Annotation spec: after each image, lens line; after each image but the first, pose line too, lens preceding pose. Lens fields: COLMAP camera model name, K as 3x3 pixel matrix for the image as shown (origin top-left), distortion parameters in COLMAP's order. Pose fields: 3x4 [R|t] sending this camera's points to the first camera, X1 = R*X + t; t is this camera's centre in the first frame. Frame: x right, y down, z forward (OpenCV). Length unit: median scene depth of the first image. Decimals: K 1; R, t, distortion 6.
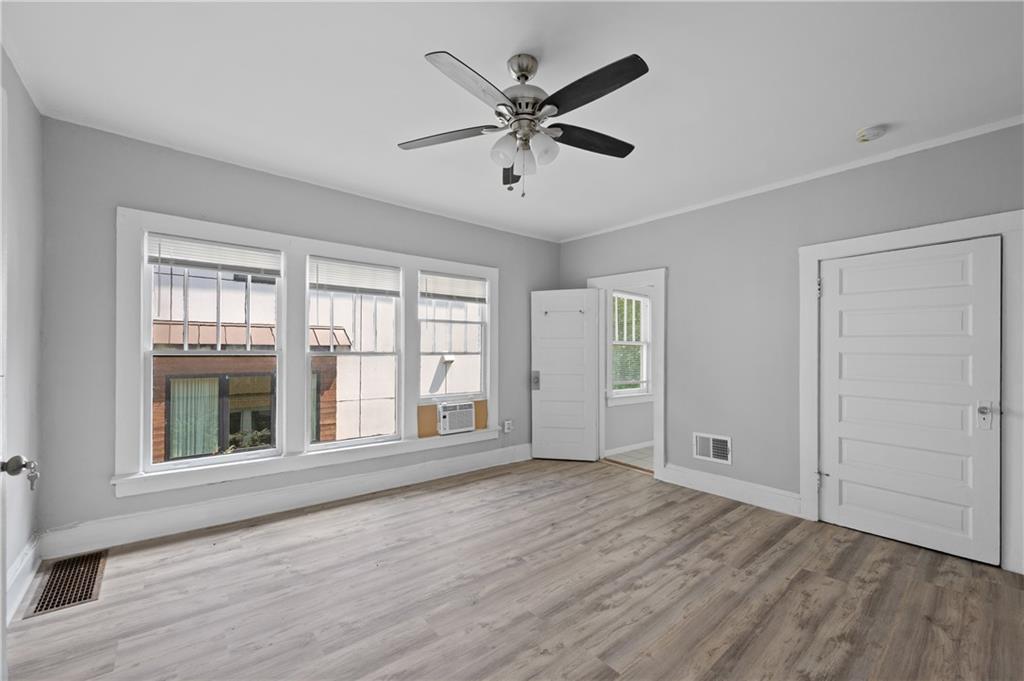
lens RADIAL K [[416.2, 0, 508.6], [0, 416.2, 343.3], [0, 0, 1]] dist [0.005886, -0.000795]
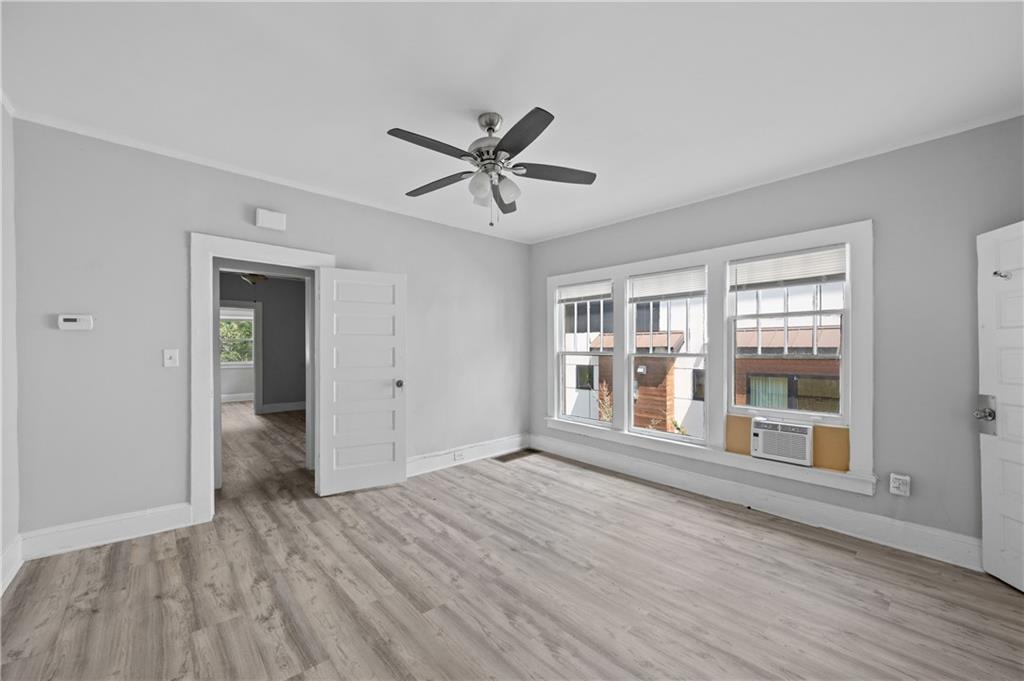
lens RADIAL K [[416.2, 0, 533.4], [0, 416.2, 347.3], [0, 0, 1]] dist [0.005886, -0.000795]
pose [[0.053950, -0.010503, -0.998488, 0.677255], [0.010722, 0.999893, -0.009938, 0.011467], [0.998486, -0.010170, 0.054057, 0.566985]]
